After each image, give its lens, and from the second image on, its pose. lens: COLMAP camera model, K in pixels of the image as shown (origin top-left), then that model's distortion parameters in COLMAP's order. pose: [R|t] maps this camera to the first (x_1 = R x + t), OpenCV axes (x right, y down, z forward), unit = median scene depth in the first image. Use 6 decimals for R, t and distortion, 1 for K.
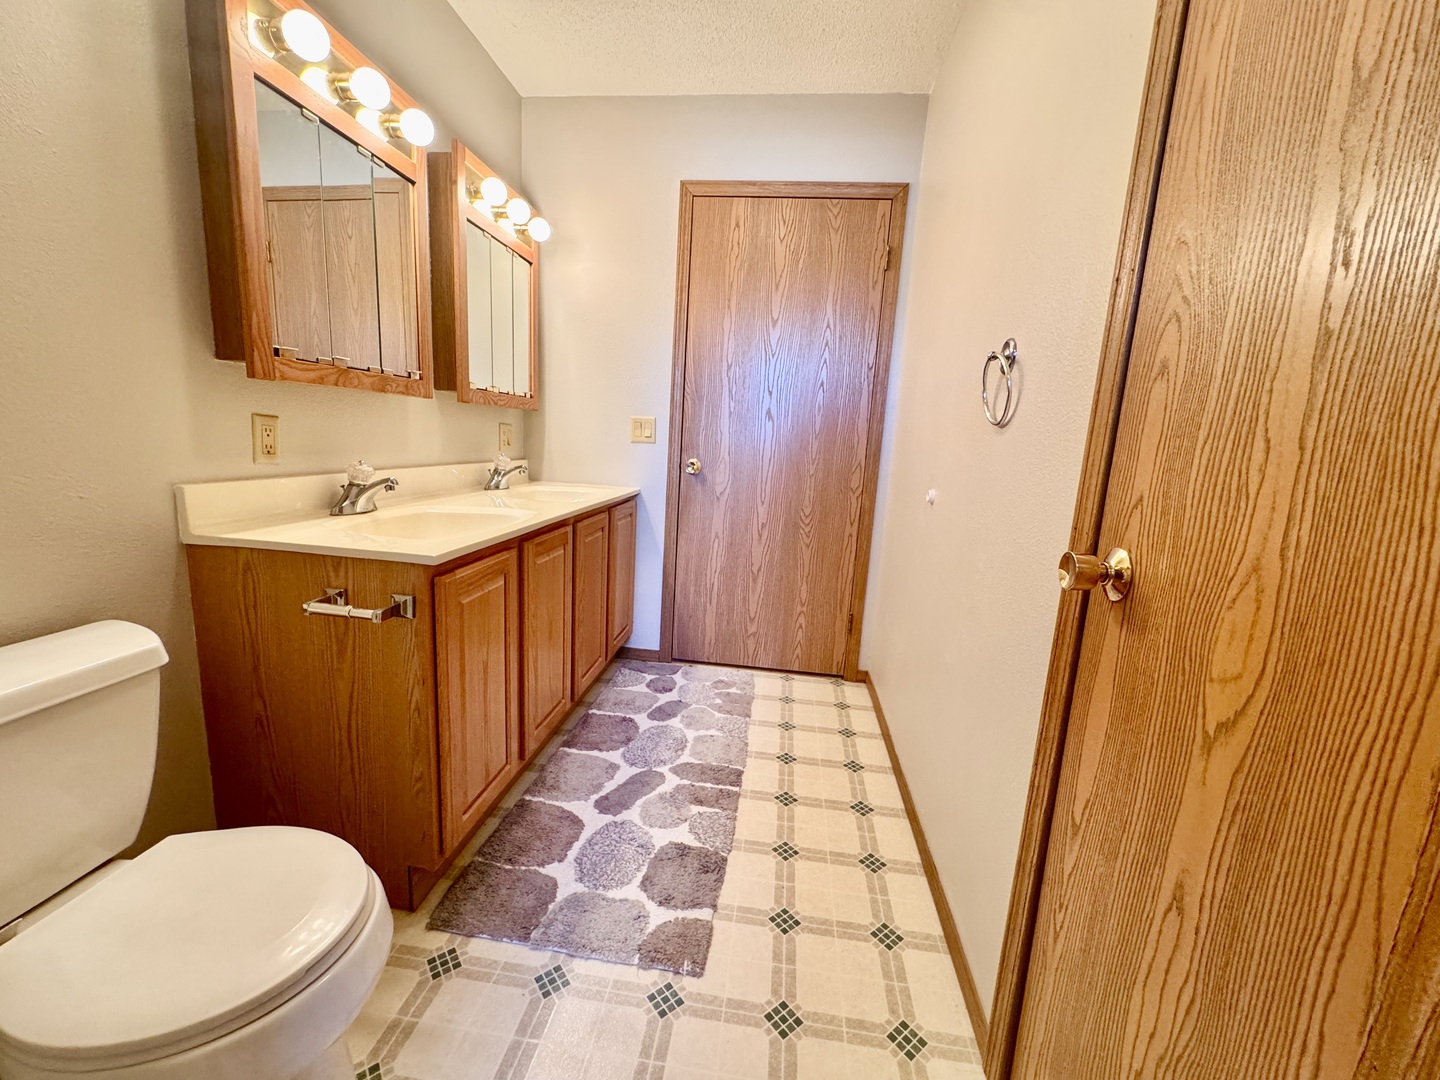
lens RADIAL K [[574.1, 0, 717.6], [0, 574.1, 535.0], [0, 0, 1]] dist [-0.002214, -0.000122]
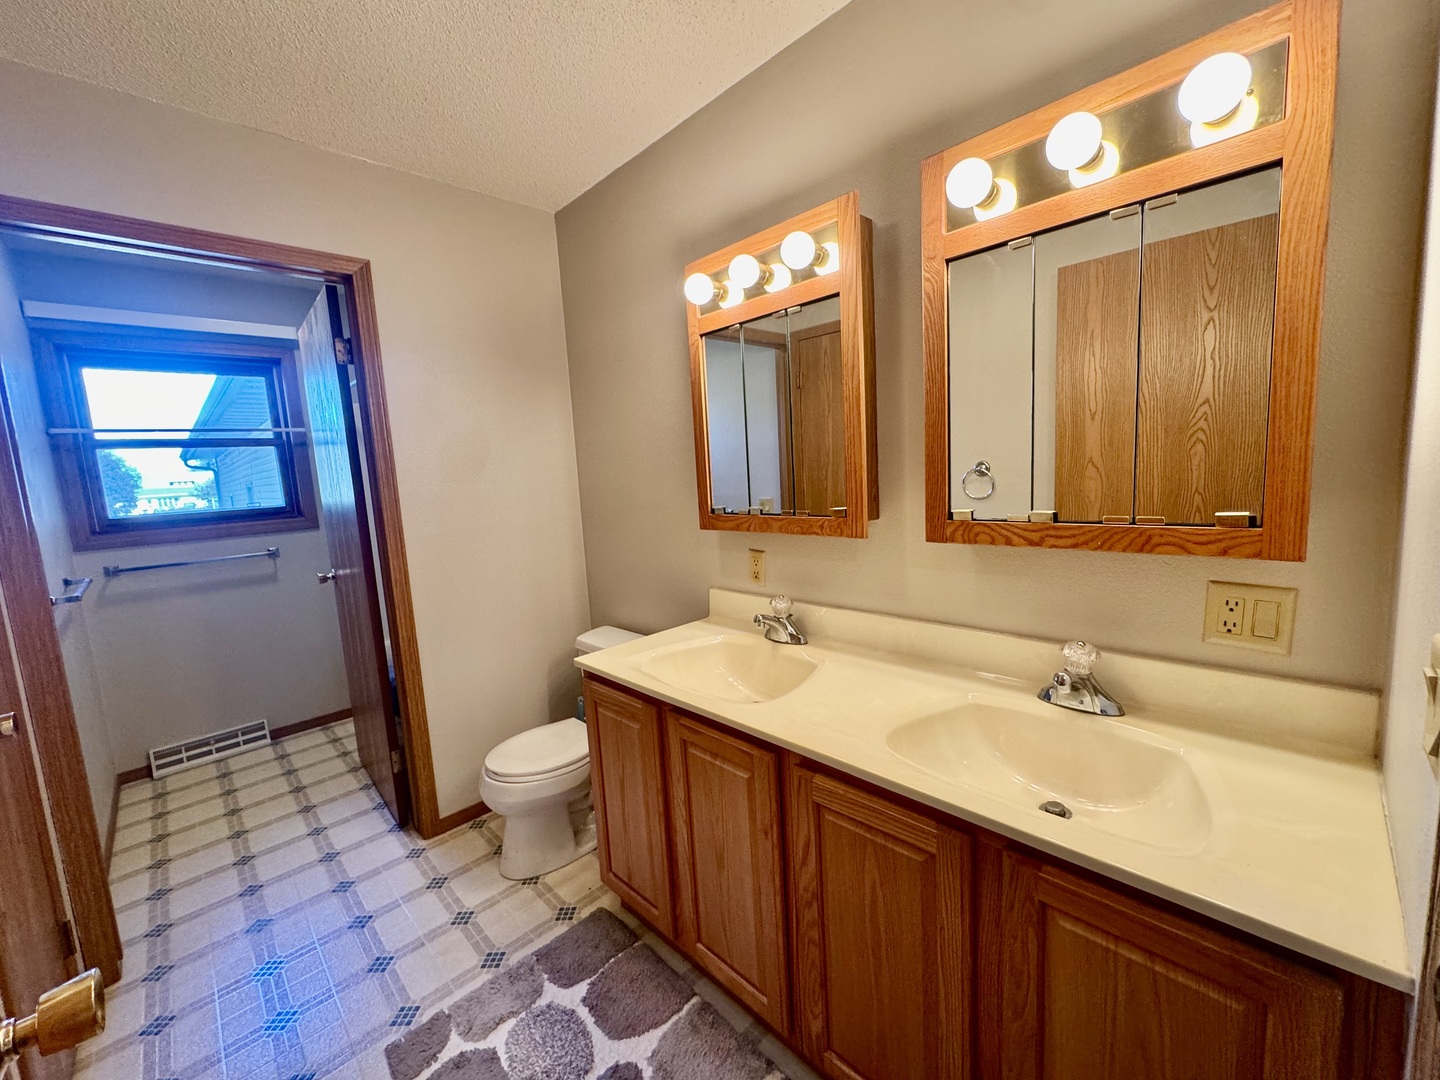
lens RADIAL K [[574.1, 0, 716.7], [0, 574.1, 536.1], [0, 0, 1]] dist [-0.002214, -0.000122]
pose [[-0.627731, 0.070969, -0.775188, 0.325261], [-0.109287, 0.977937, 0.178030, -0.467380], [0.770720, 0.196473, -0.606126, 1.719414]]
